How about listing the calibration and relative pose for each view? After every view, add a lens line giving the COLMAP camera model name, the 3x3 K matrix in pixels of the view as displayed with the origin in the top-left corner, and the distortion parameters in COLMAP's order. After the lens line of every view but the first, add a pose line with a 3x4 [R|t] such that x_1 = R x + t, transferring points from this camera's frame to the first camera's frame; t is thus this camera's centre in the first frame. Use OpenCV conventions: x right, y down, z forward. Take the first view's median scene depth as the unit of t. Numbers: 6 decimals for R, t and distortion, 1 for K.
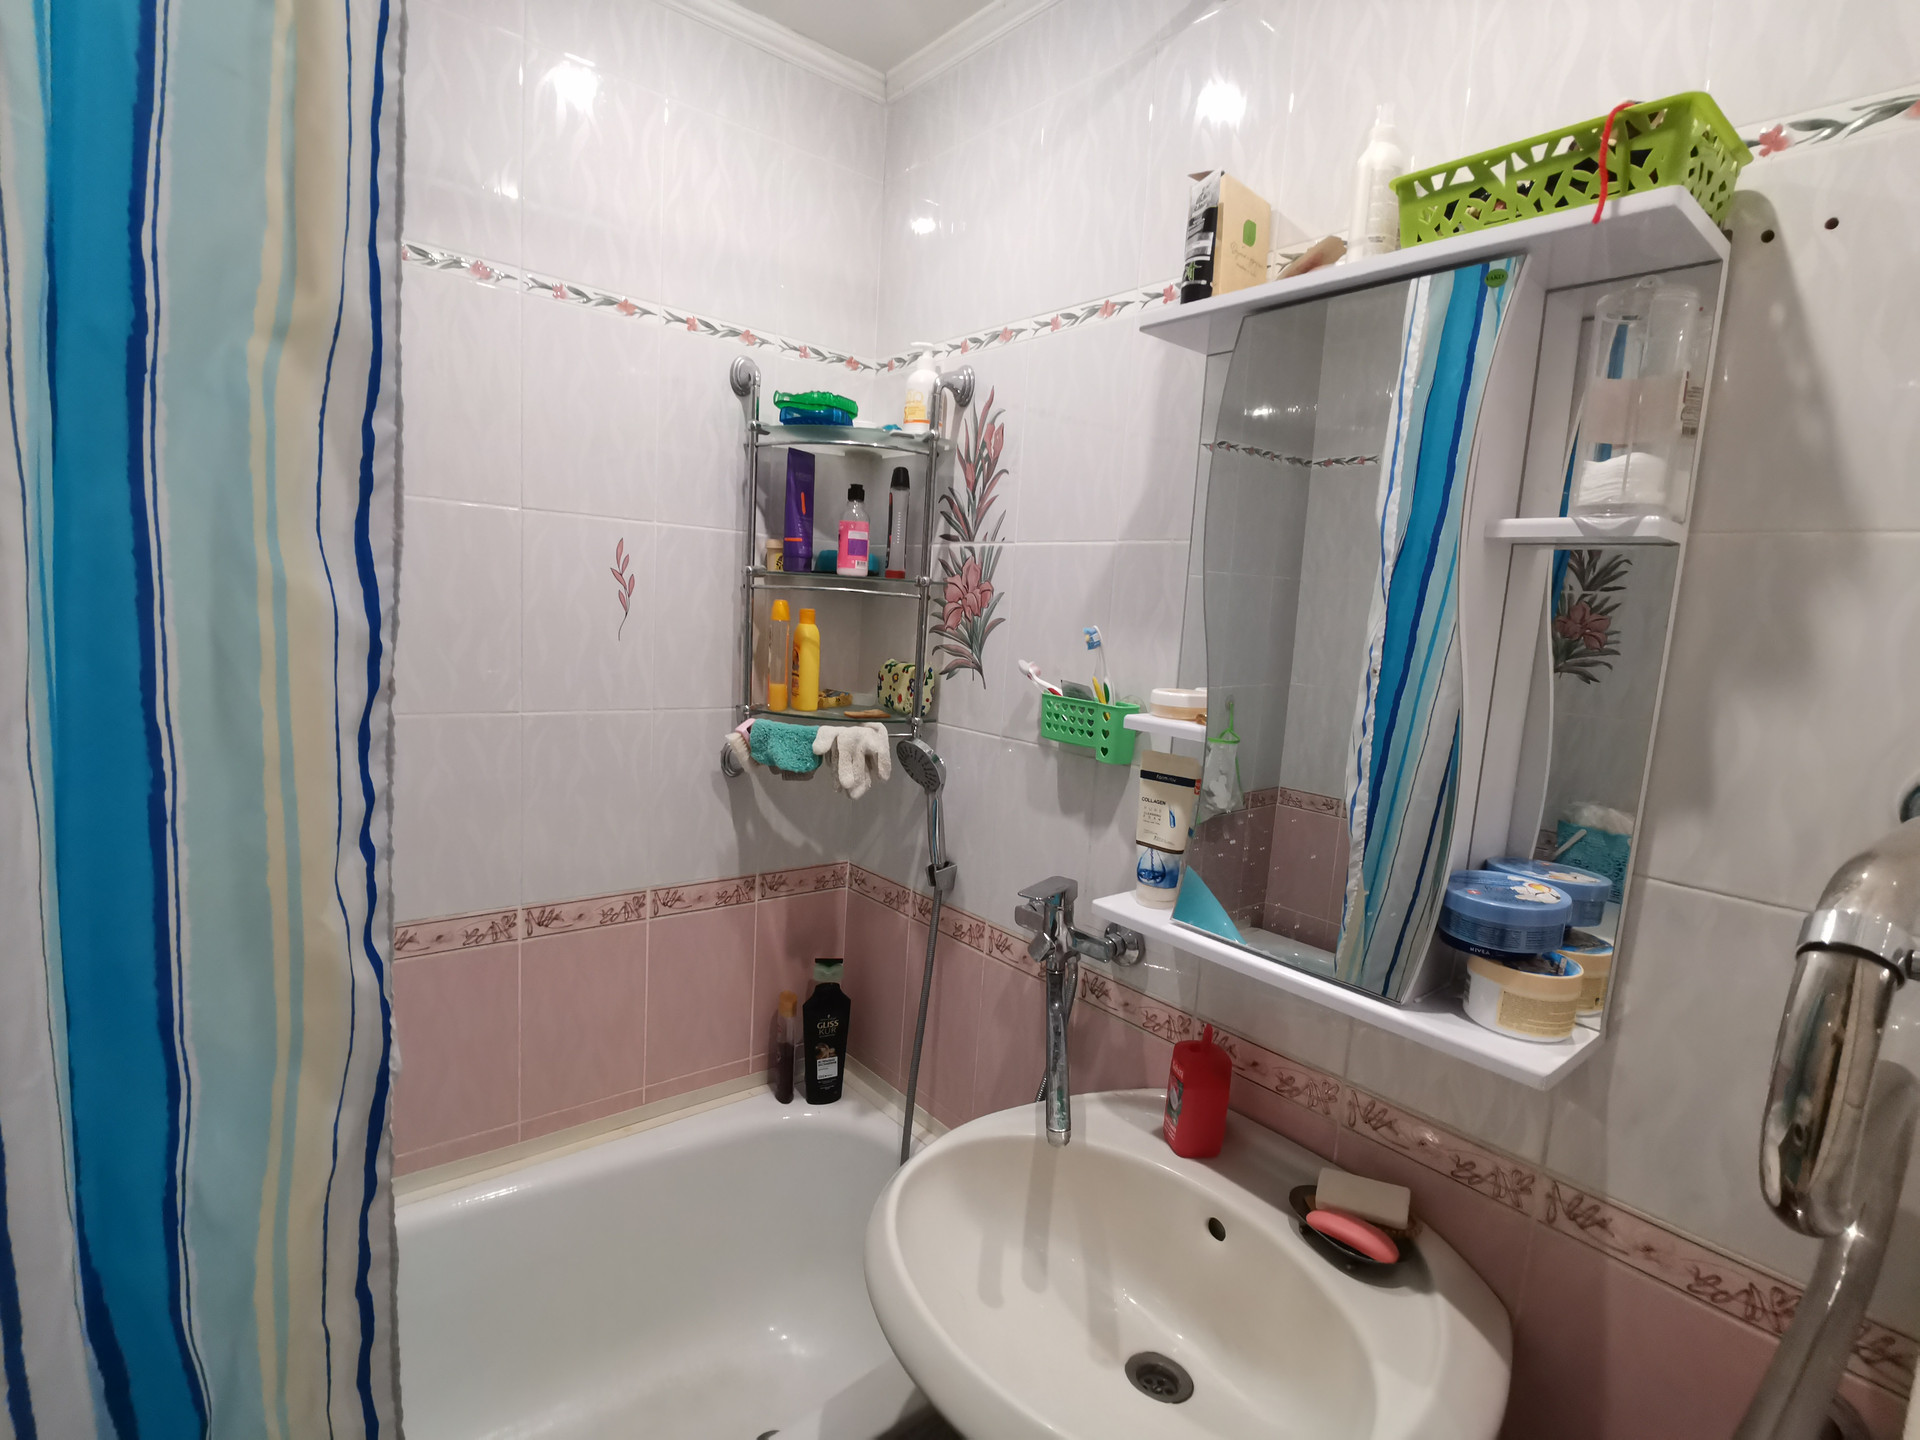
lens RADIAL K [[937.9, 0, 874.7], [0, 937.9, 721.4], [0, 0, 1]] dist [0.000400, 0.009002]
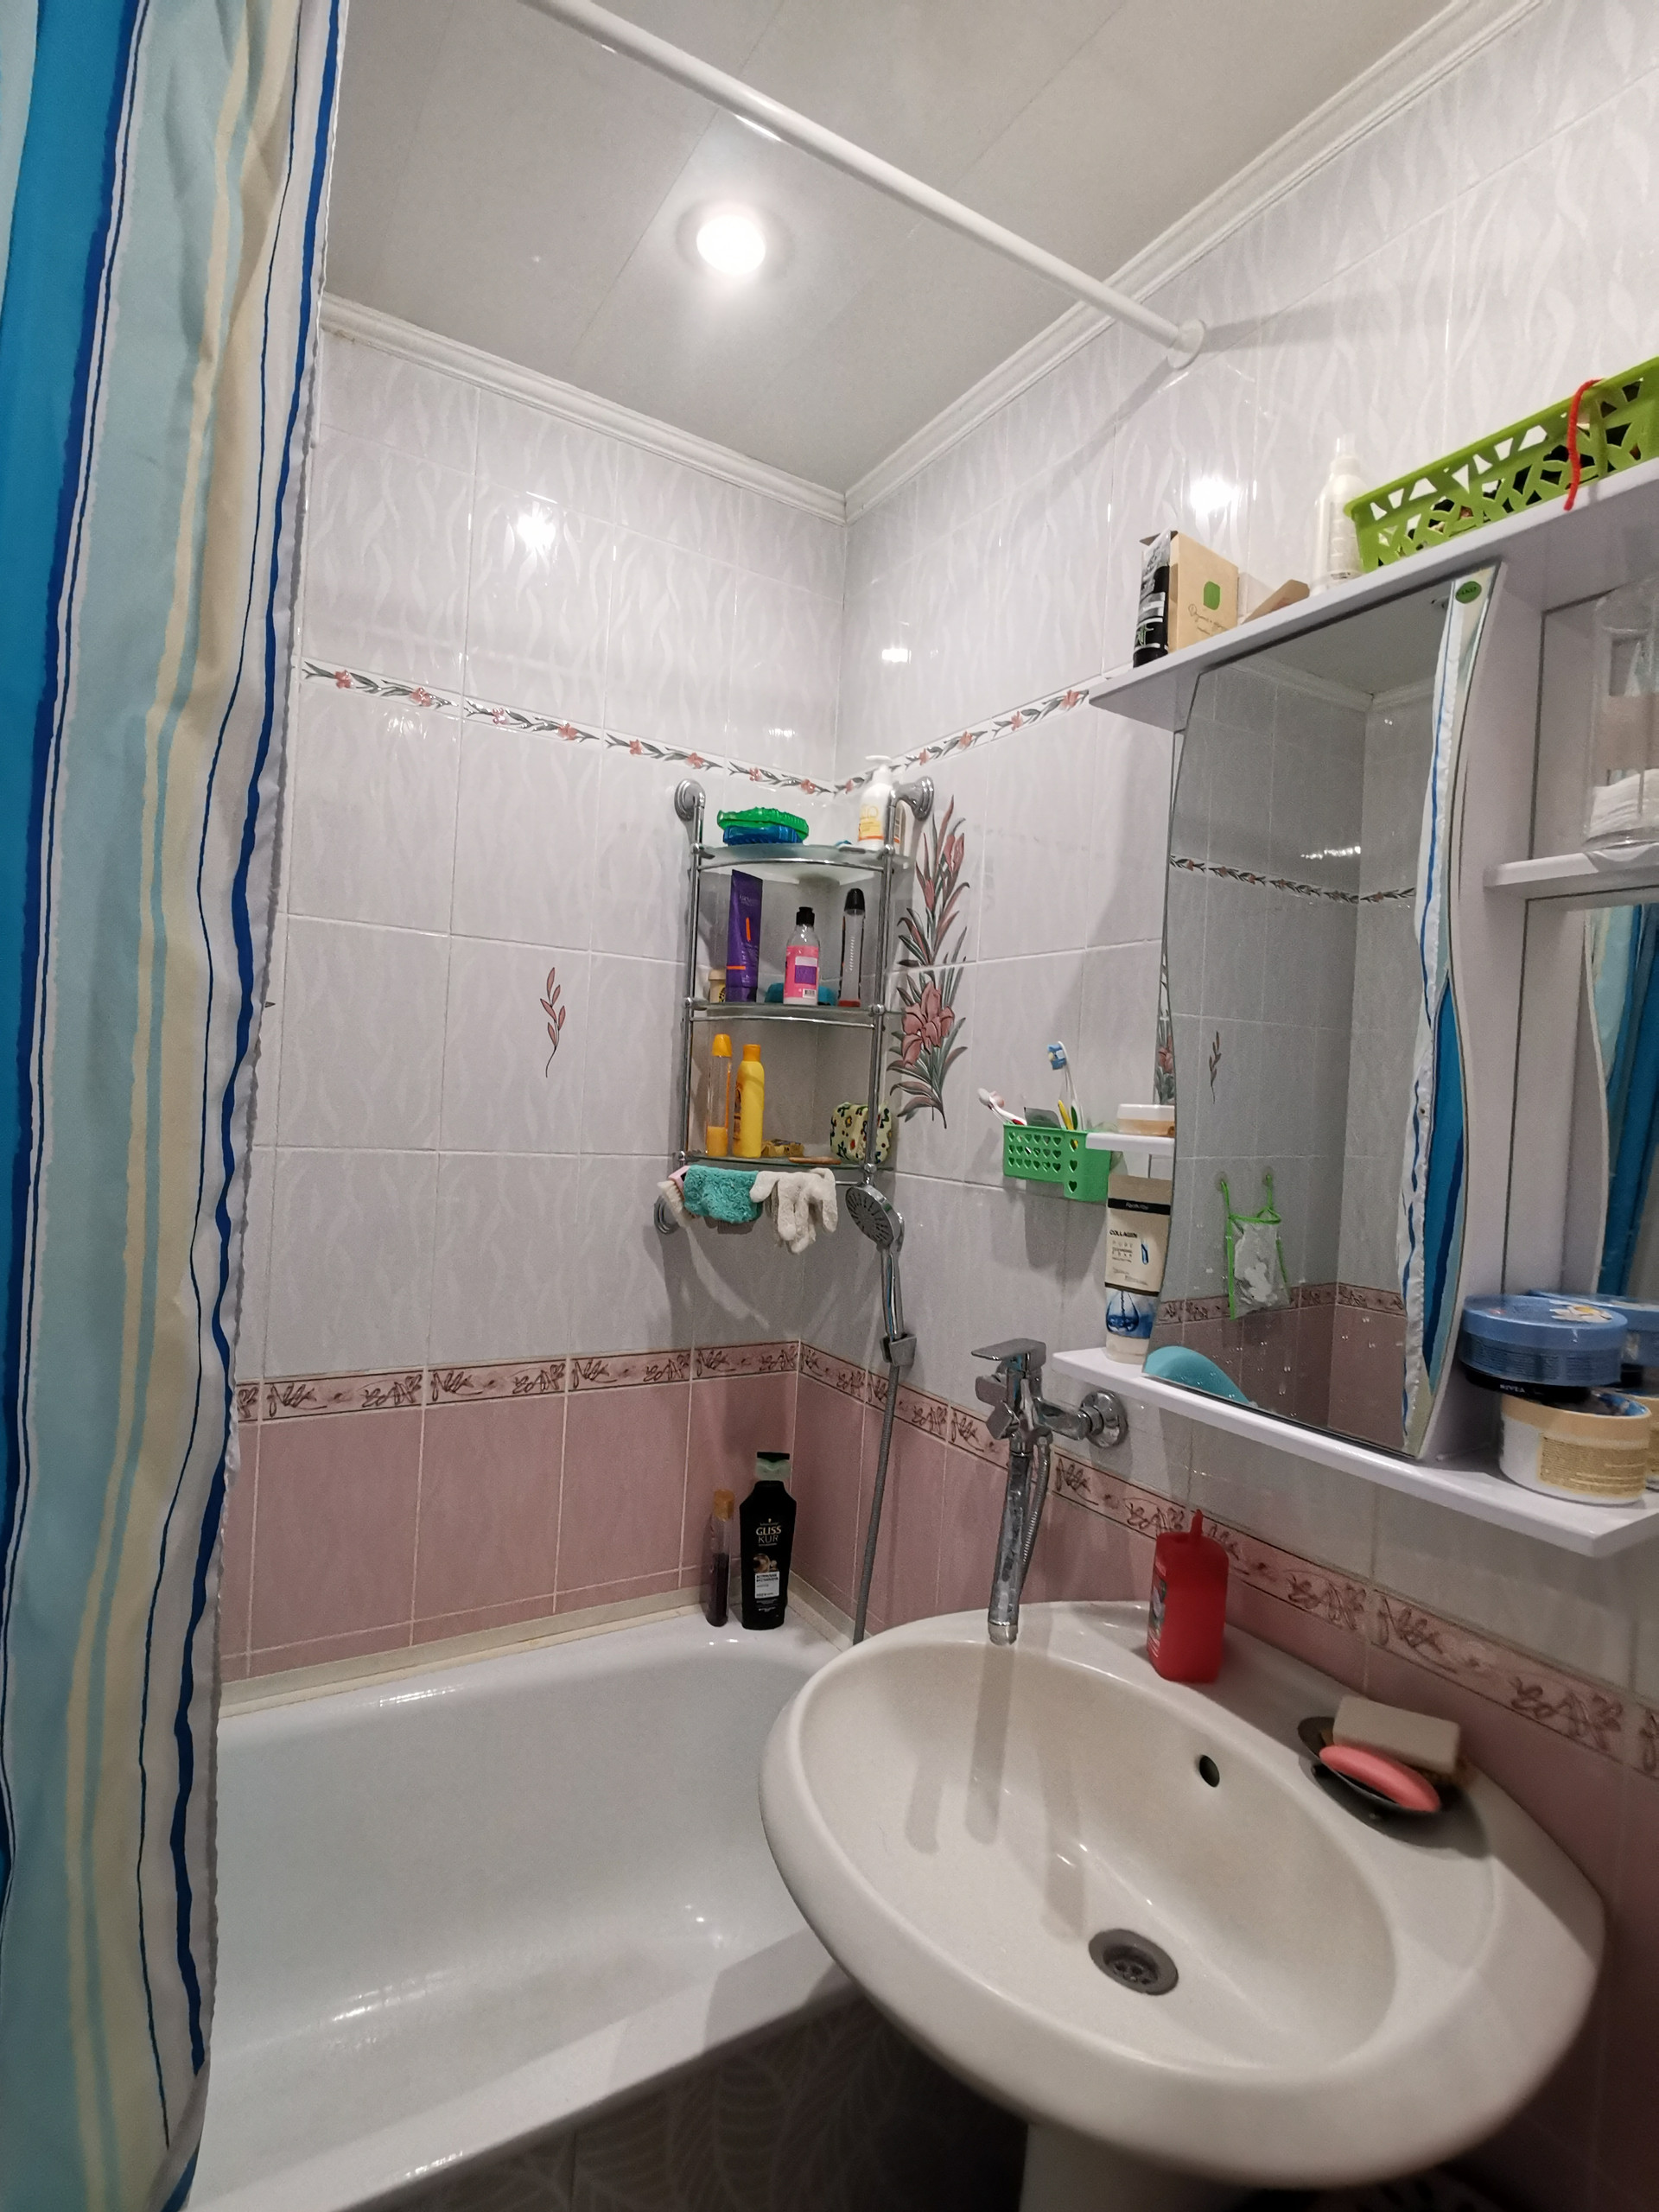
lens RADIAL K [[1067.5, 0, 749.8], [0, 1067.5, 1105.5], [0, 0, 1]] dist [-0.004969, 0.017311]
pose [[0.992005, 0.006102, -0.126049, 0.080622], [-0.021944, 0.991955, -0.124677, 0.094217], [0.124274, 0.126447, 0.984158, -0.005173]]
